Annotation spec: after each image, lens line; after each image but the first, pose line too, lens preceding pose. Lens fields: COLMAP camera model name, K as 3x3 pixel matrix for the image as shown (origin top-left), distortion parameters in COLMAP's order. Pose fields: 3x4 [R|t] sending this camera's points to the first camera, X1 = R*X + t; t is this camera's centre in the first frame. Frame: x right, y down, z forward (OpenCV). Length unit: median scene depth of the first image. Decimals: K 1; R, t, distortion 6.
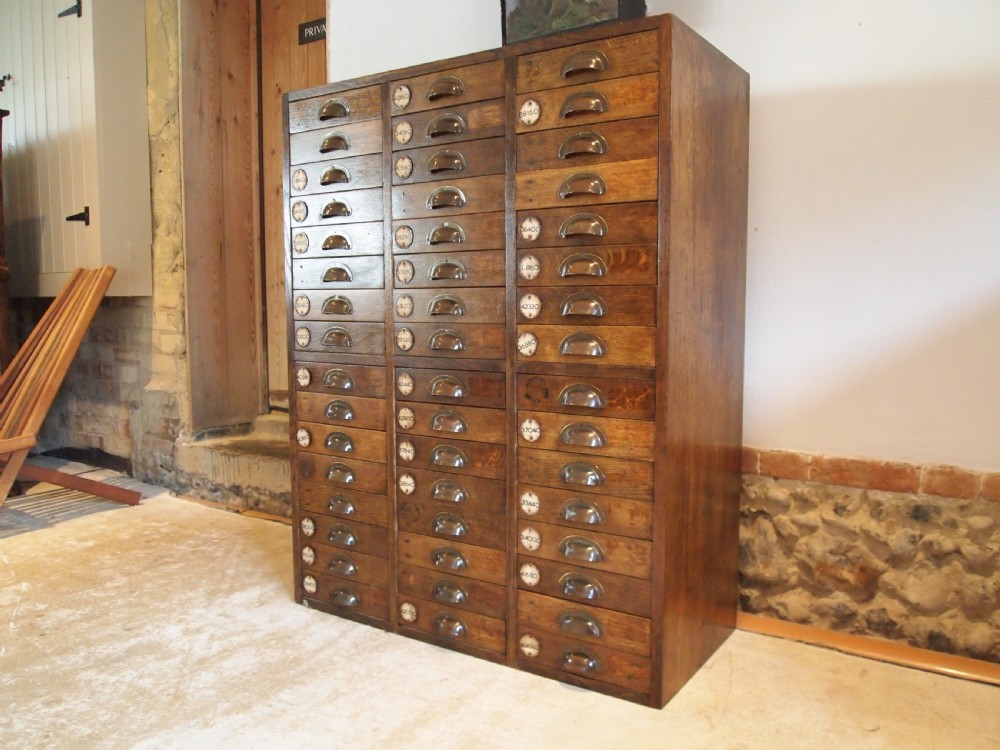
lens RADIAL K [[806.2, 0, 500.8], [0, 806.2, 377.5], [0, 0, 1]] dist [-0.044524, 0.002139]
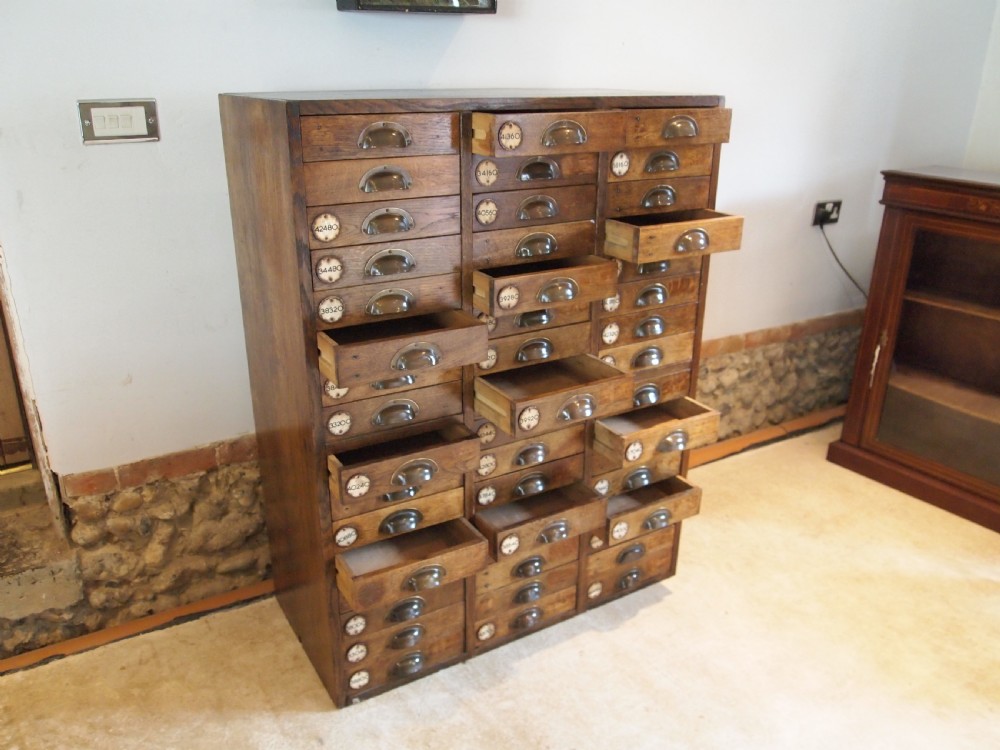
lens RADIAL K [[806.2, 0, 500.8], [0, 806.2, 377.5], [0, 0, 1]] dist [-0.044524, 0.002139]
pose [[0.424423, -0.325449, 0.844954, -0.916577], [0.074925, 0.942596, 0.325422, -0.373057], [-0.902359, -0.074808, 0.424444, 0.584808]]
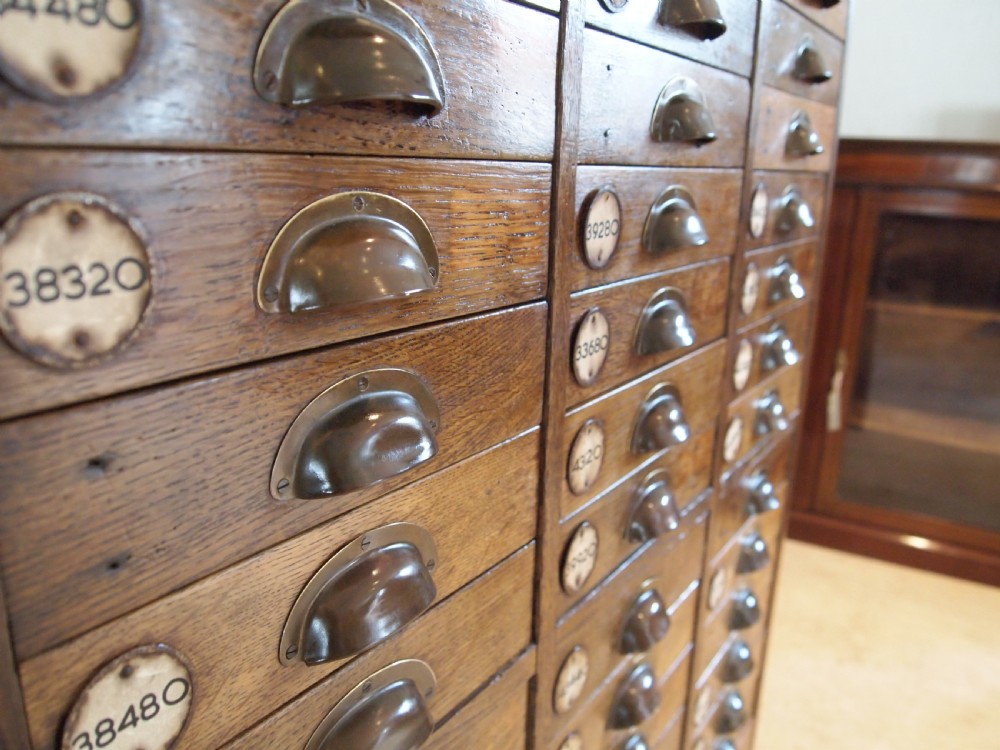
lens RADIAL K [[794.6, 0, 497.7], [0, 794.6, 381.0], [0, 0, 1]] dist [-0.041967, -0.000805]
pose [[0.016278, -0.265486, 0.963977, -0.399845], [0.065254, 0.962332, 0.263931, -0.197148], [-0.997736, 0.058607, 0.032989, 1.022784]]
